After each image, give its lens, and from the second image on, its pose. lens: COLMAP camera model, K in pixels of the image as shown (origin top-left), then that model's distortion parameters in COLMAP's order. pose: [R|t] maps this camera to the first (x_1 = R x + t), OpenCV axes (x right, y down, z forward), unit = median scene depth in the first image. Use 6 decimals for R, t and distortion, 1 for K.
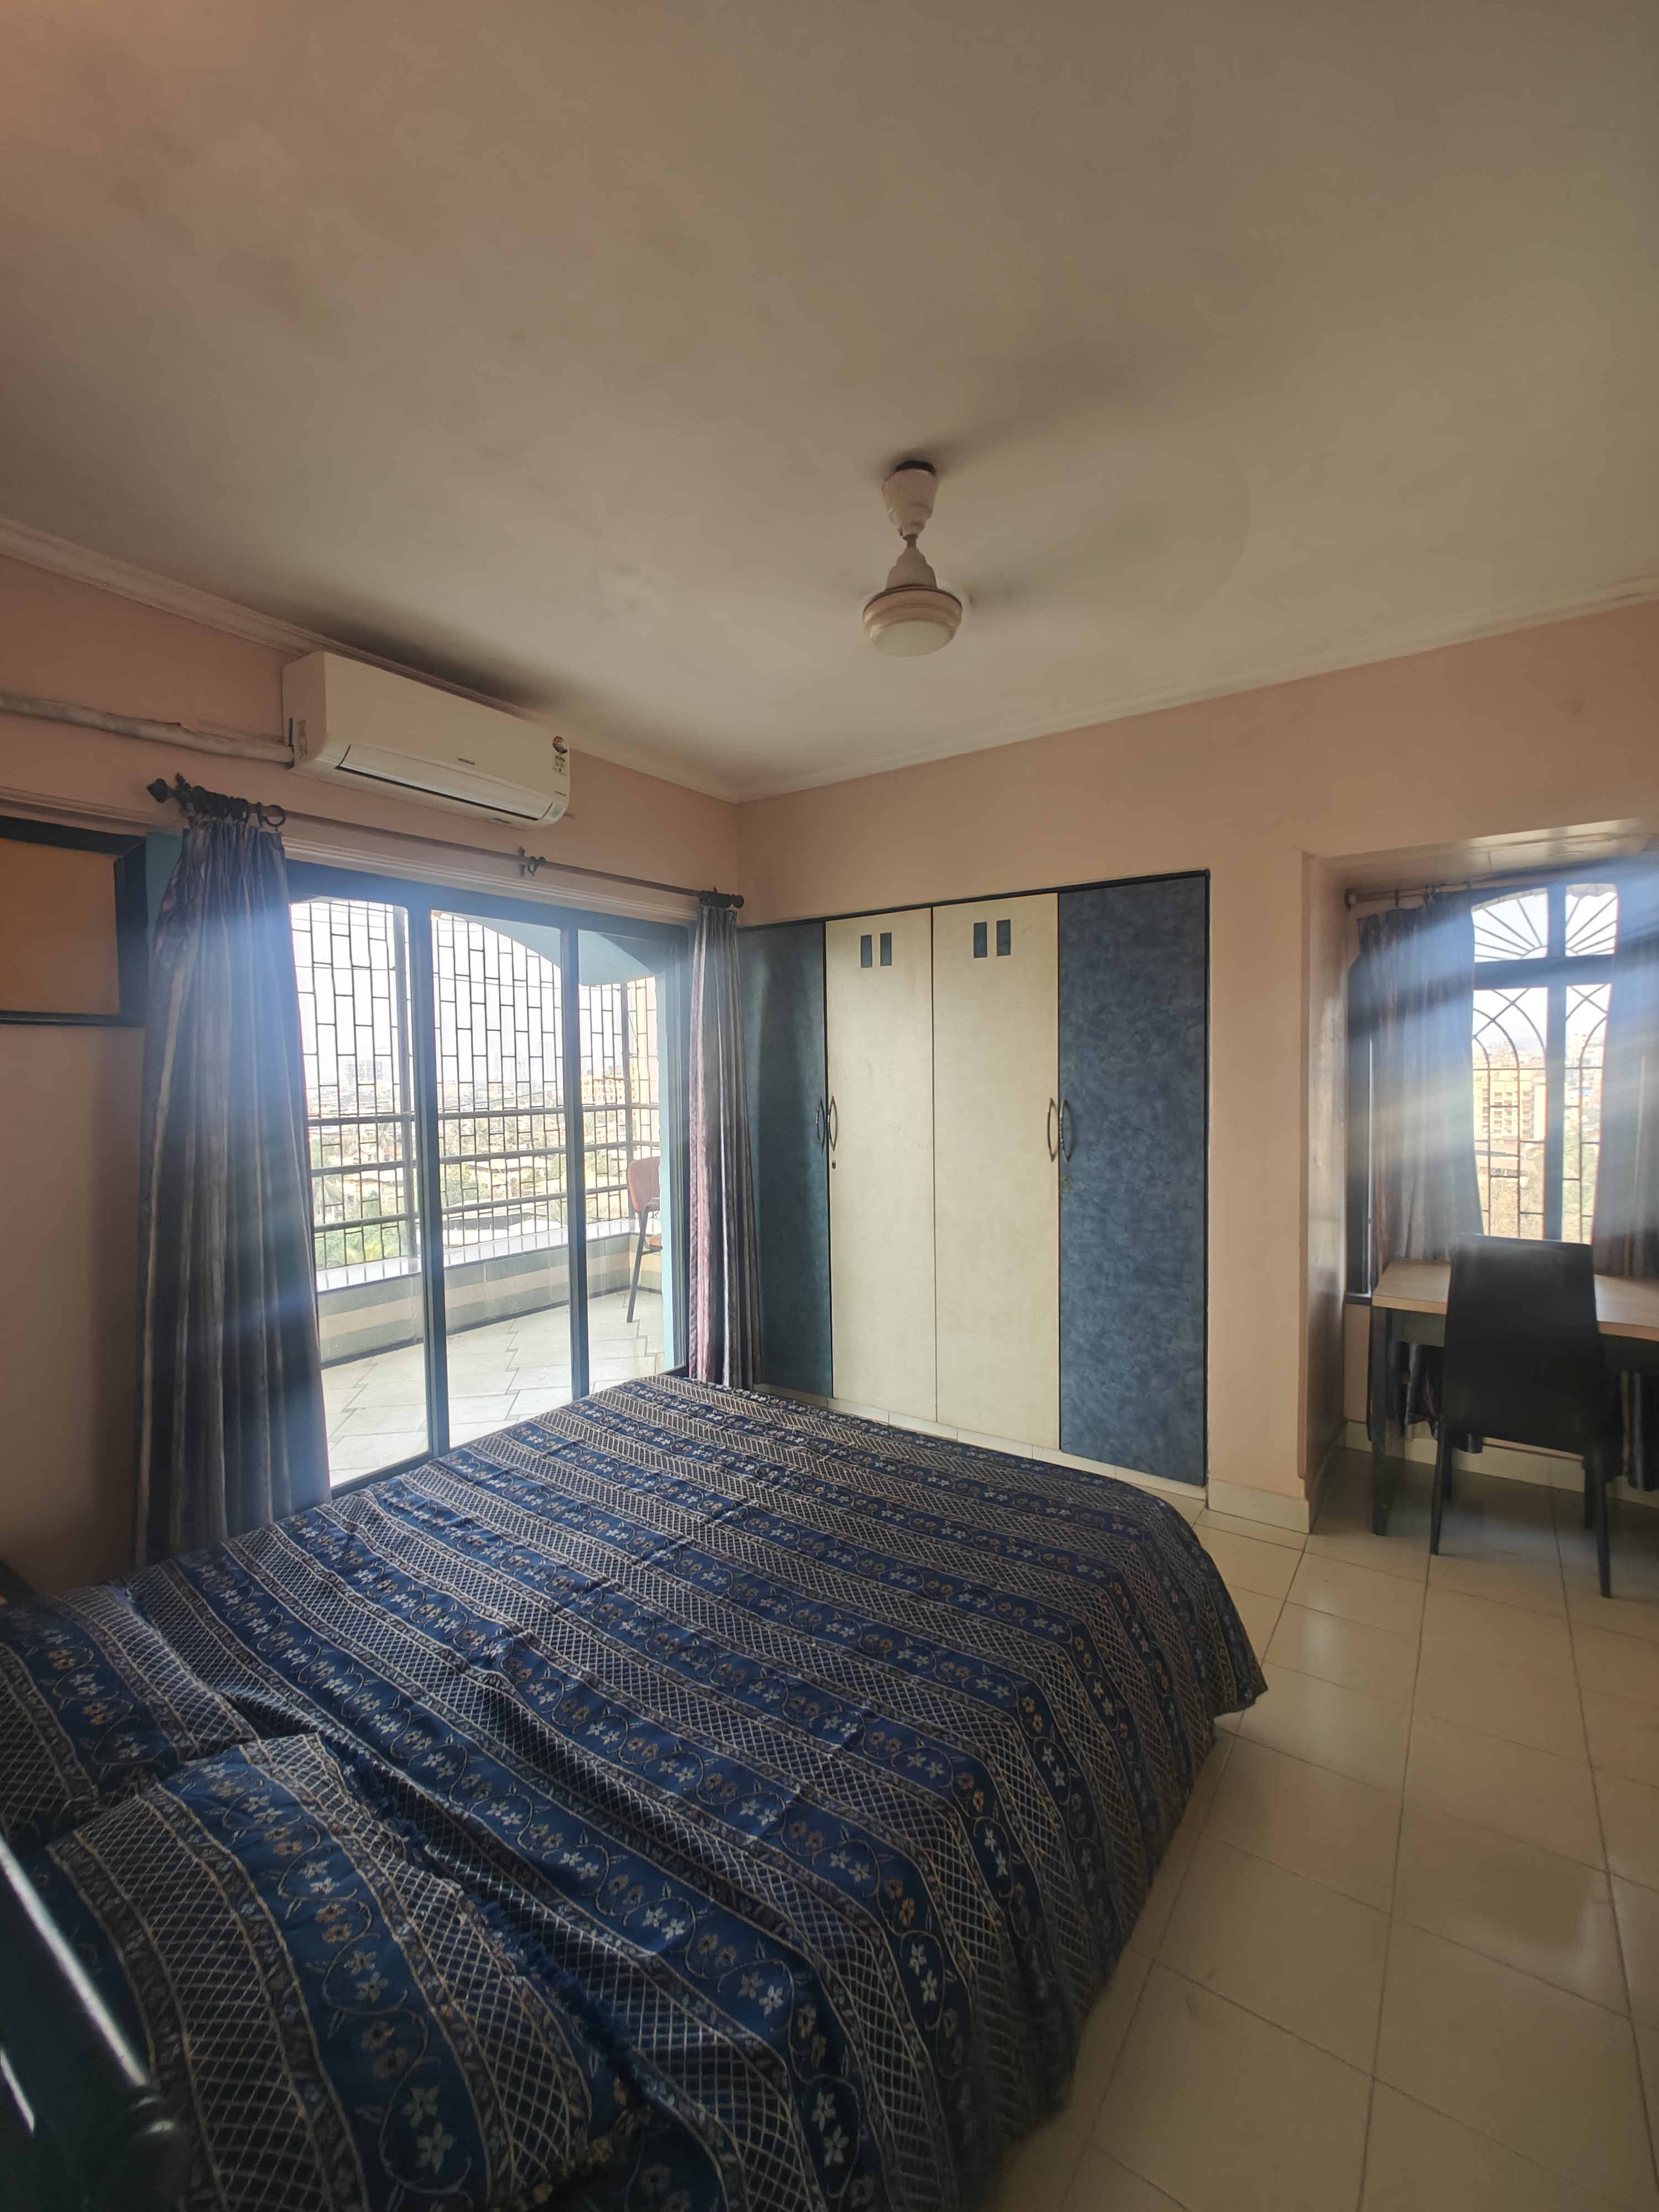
lens RADIAL K [[945.3, 0, 829.5], [0, 945.3, 1106.0], [0, 0, 1]] dist [0.018295, 0.000038]
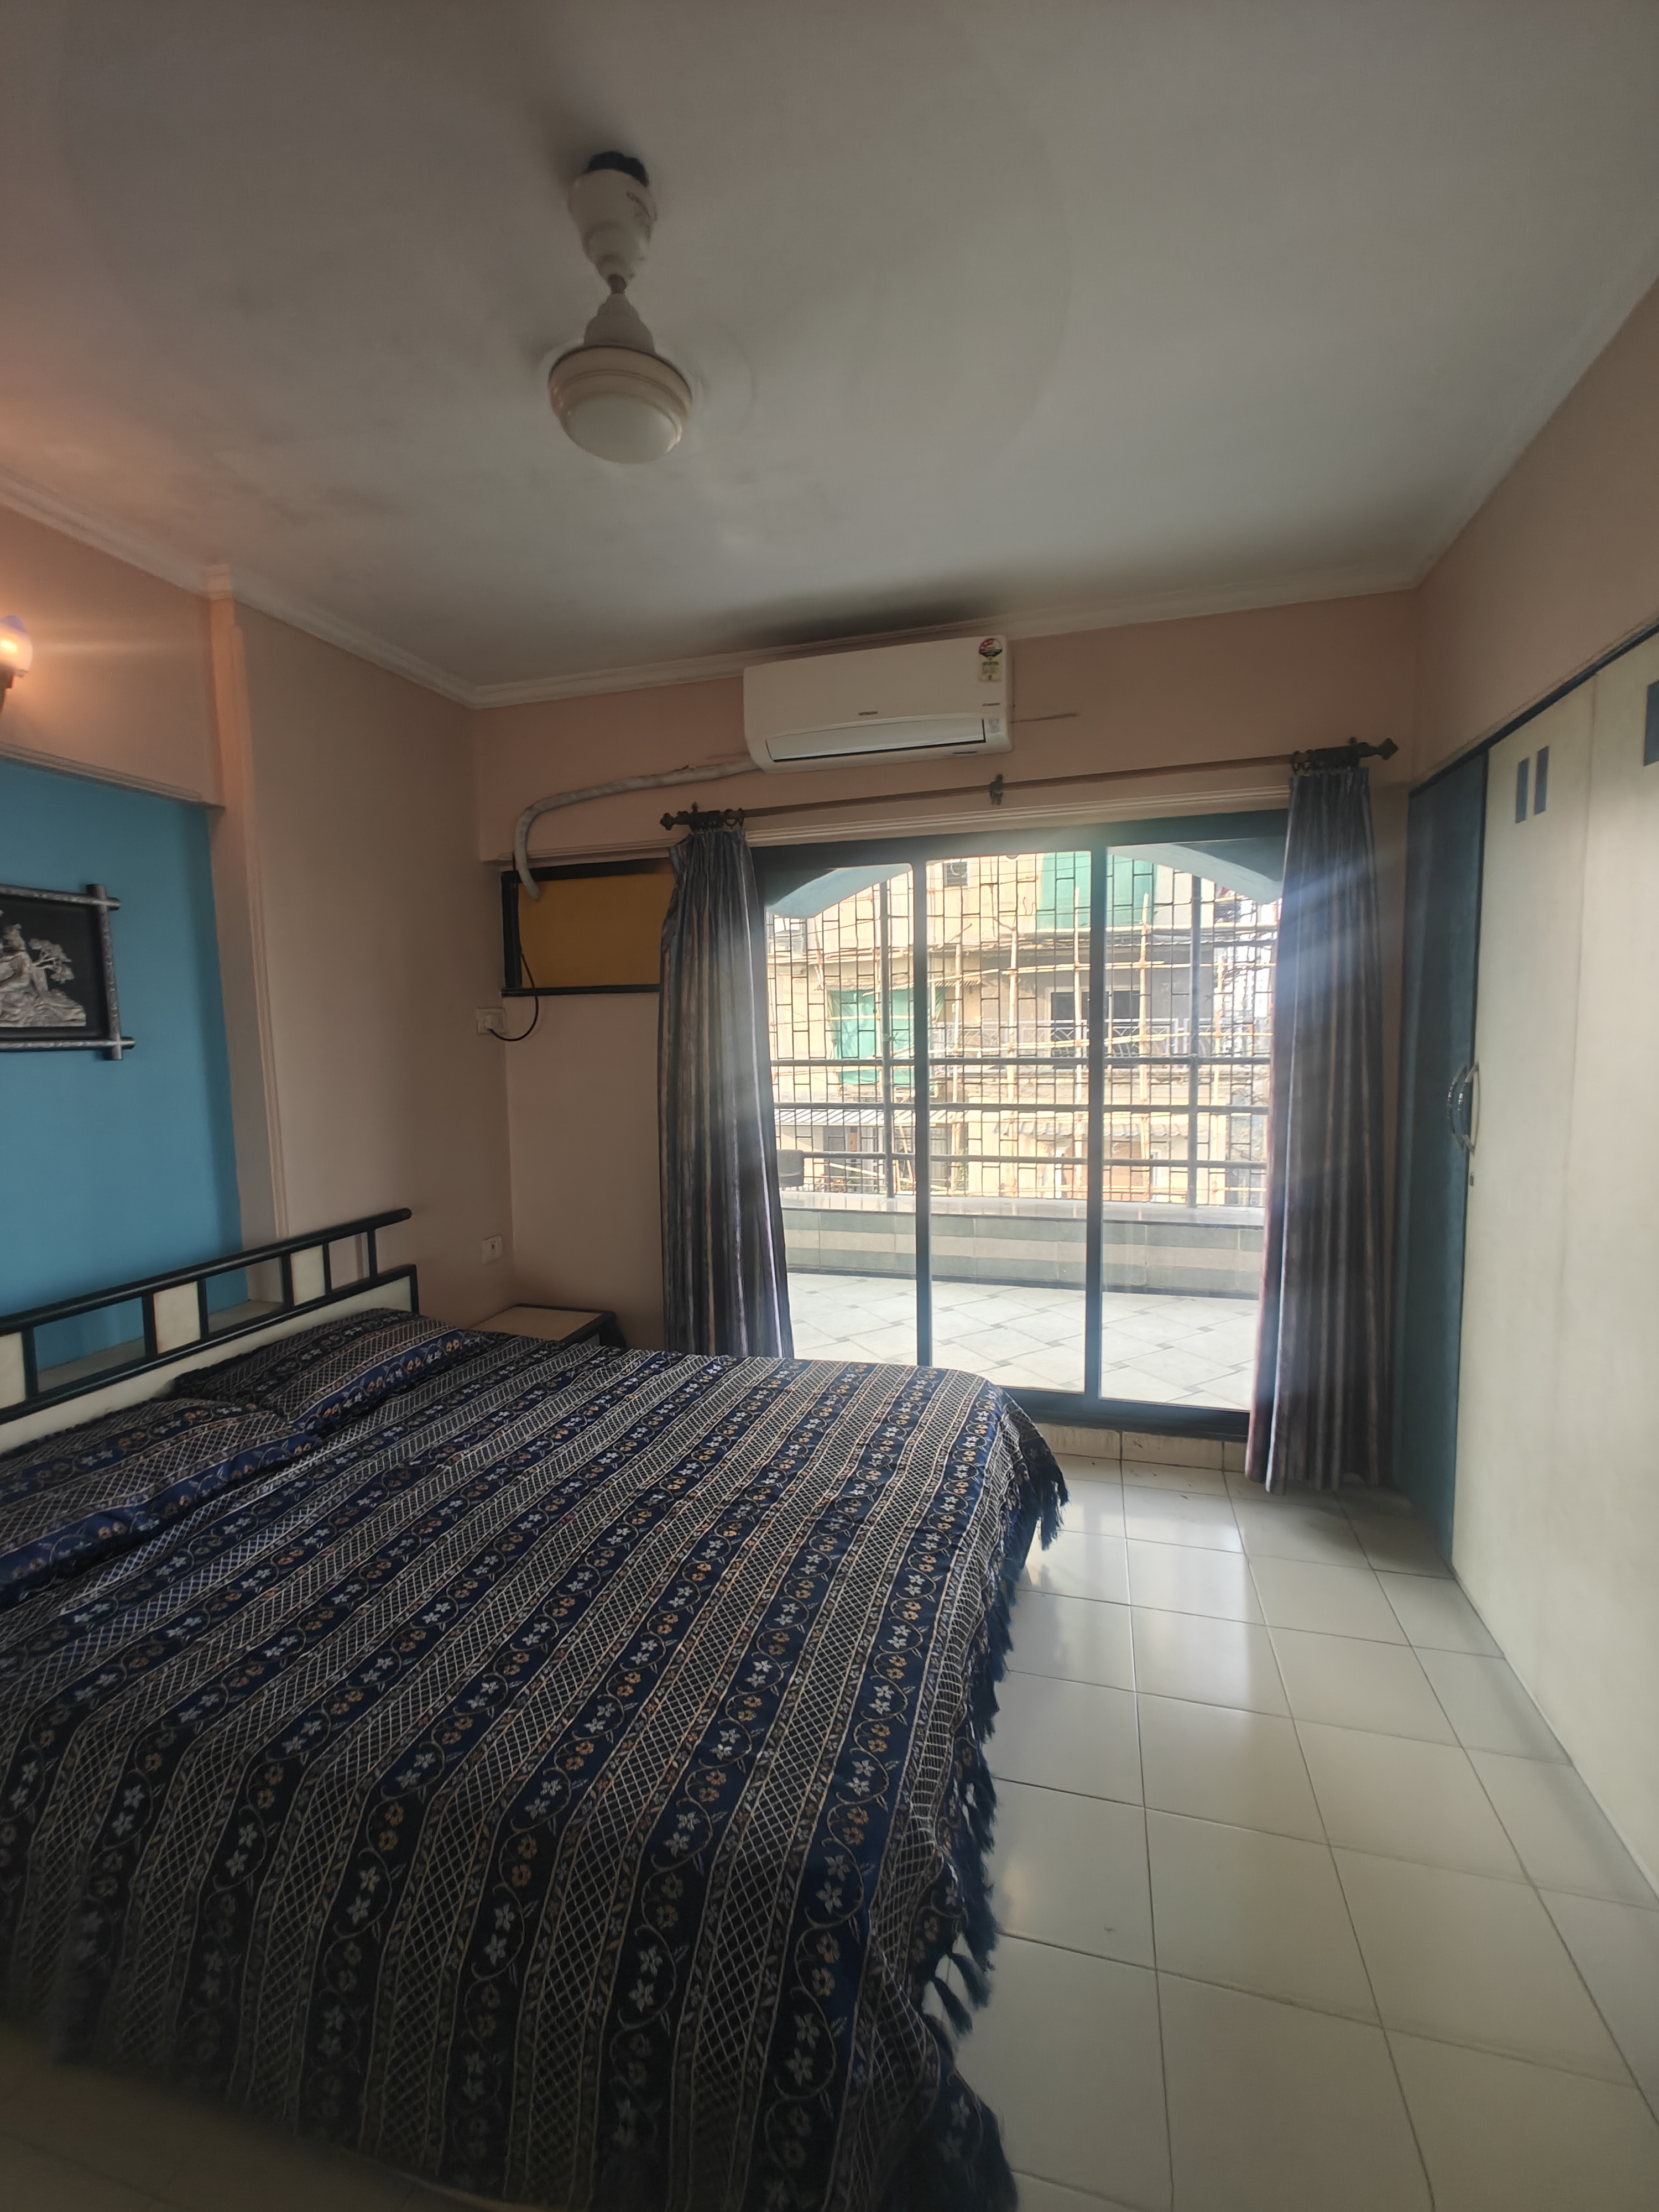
lens RADIAL K [[945.3, 0, 829.5], [0, 945.3, 1106.0], [0, 0, 1]] dist [0.018295, 0.000038]
pose [[0.328729, 0.090100, -0.940117, 0.658343], [-0.024774, 0.995919, 0.086785, -0.036794], [0.944099, -0.005238, 0.329619, 0.696590]]
